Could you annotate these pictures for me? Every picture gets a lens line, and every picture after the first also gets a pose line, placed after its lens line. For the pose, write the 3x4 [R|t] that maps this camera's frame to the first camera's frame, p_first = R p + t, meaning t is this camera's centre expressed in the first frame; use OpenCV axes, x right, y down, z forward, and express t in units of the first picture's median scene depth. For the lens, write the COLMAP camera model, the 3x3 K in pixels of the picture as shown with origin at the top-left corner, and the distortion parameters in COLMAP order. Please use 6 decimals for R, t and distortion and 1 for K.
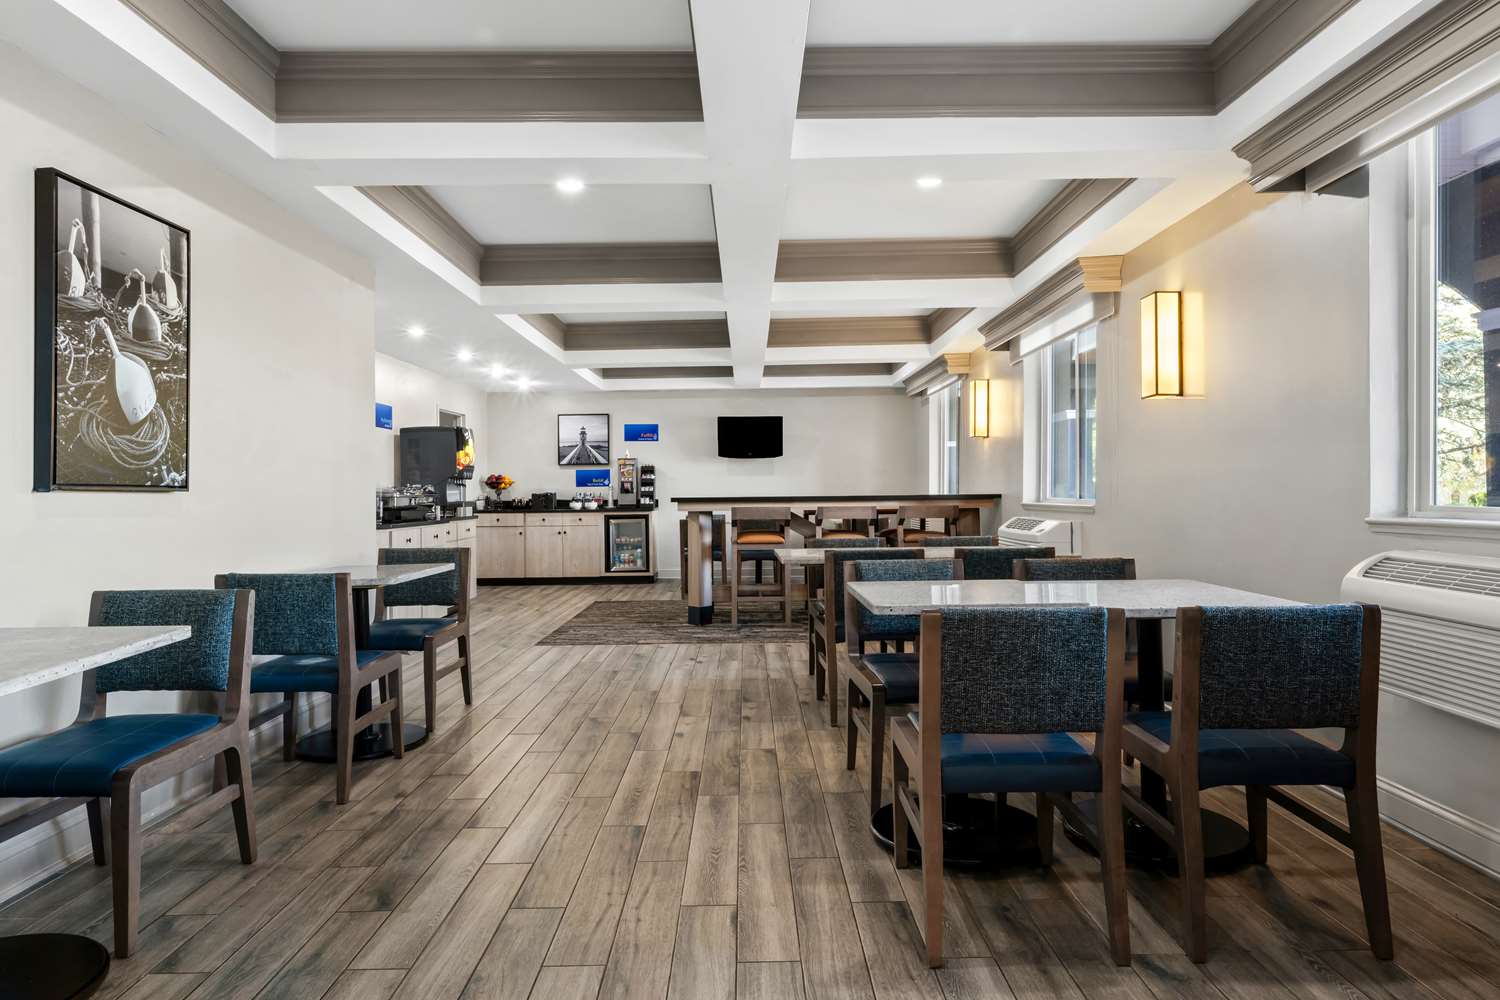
lens RADIAL K [[927.6, 0, 748.6], [0, 927.6, 494.3], [0, 0, 1]] dist [0.001263, 0.000405]
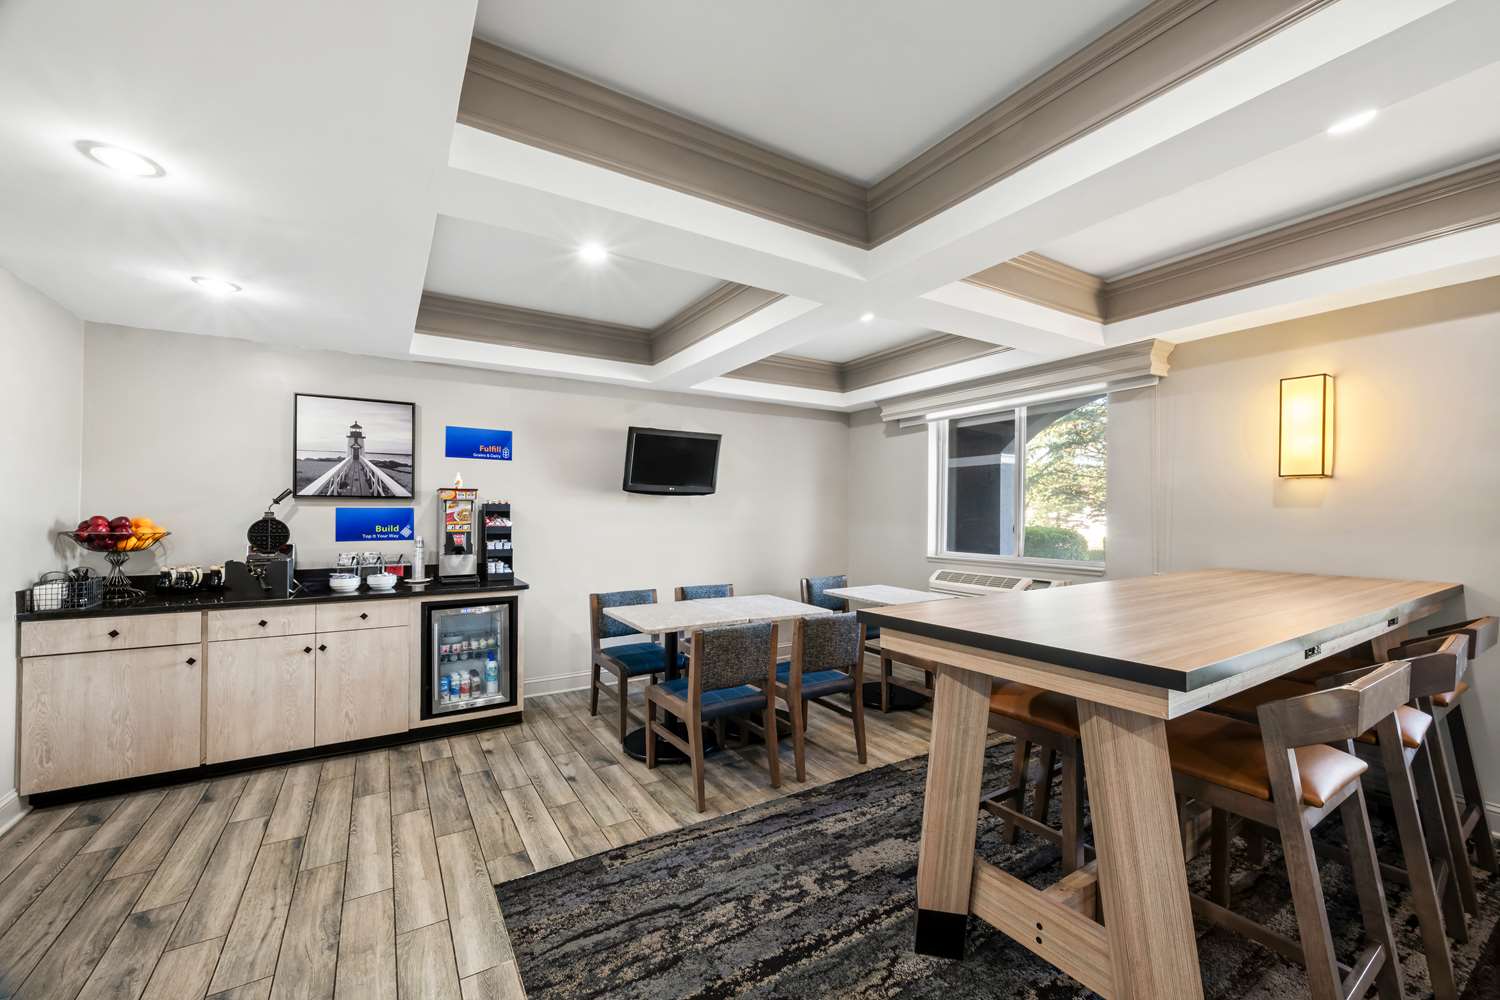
lens RADIAL K [[587.5, 0, 749.2], [0, 587.5, 516.4], [0, 0, 1]] dist [-0.000182, 0.000022]
pose [[0.853739, 0.010205, 0.520601, -0.164316], [-0.010638, 0.999941, -0.002156, -0.023950], [-0.520592, -0.003697, 0.853798, 0.625028]]
